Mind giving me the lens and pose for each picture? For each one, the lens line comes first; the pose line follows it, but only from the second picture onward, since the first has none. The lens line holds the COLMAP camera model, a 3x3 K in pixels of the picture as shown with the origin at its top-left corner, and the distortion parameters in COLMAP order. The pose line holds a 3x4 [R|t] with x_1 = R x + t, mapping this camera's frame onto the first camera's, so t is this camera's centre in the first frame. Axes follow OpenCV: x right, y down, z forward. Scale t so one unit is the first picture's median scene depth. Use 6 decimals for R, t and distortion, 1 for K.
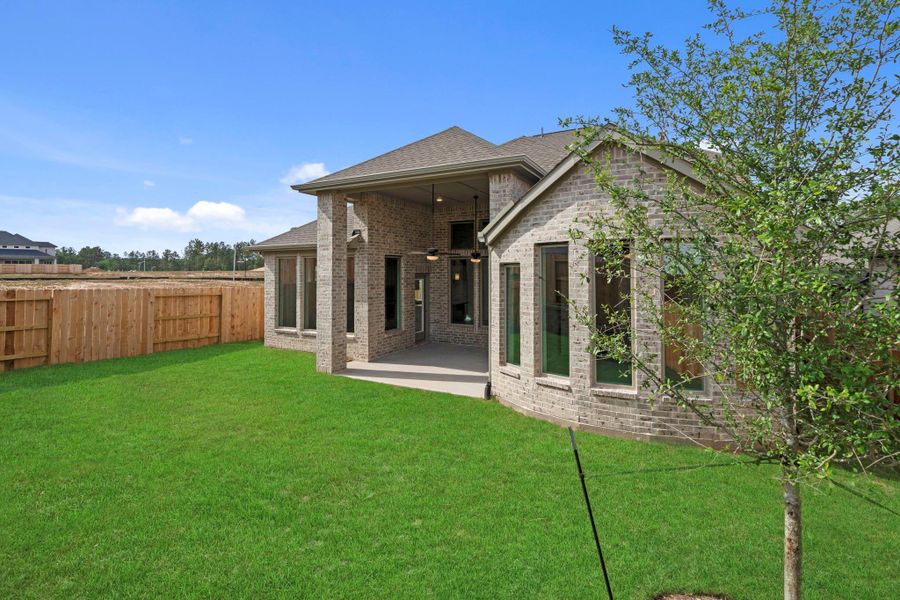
lens RADIAL K [[421.9, 0, 447.4], [0, 421.9, 254.1], [0, 0, 1]] dist [0.000226, -0.000125]
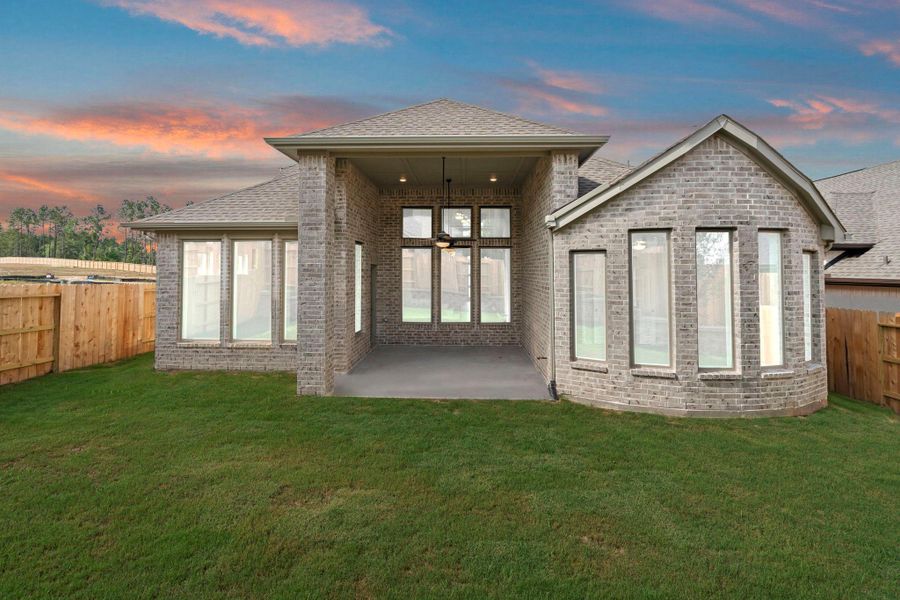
lens RADIAL K [[421.9, 0, 447.4], [0, 421.9, 254.1], [0, 0, 1]] dist [0.000226, -0.000125]
pose [[0.895170, 0.019062, 0.445317, -0.407500], [-0.021384, 0.999771, 0.000190, 0.027516], [-0.445212, -0.009693, 0.895373, 0.227814]]
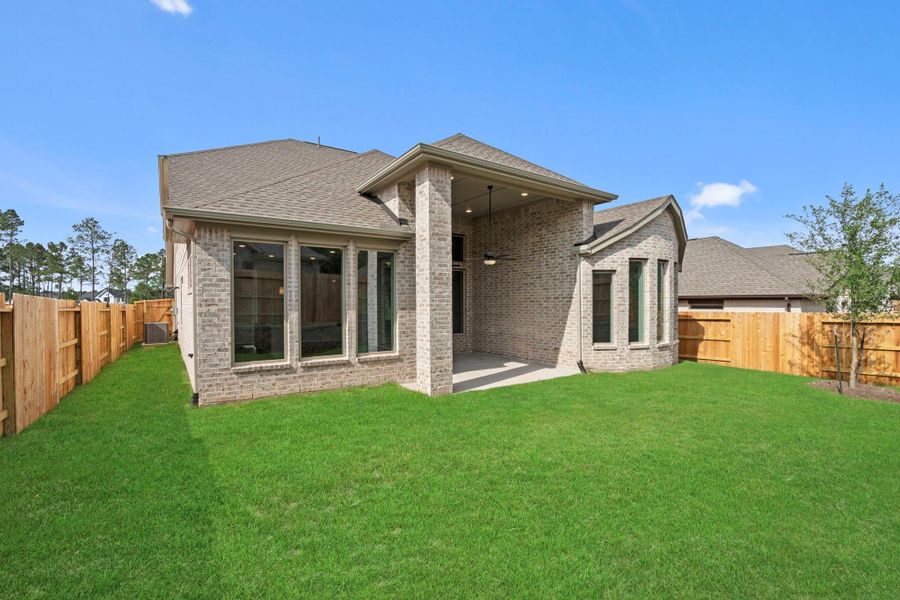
lens RADIAL K [[407.3, 0, 447.3], [0, 407.3, 305.2], [0, 0, 1]] dist [-0.002578, -0.000013]
pose [[0.436918, -0.005257, 0.899486, -0.964709], [-0.035129, 0.999120, 0.022903, 0.092623], [-0.898815, -0.041604, 0.436349, 0.654663]]
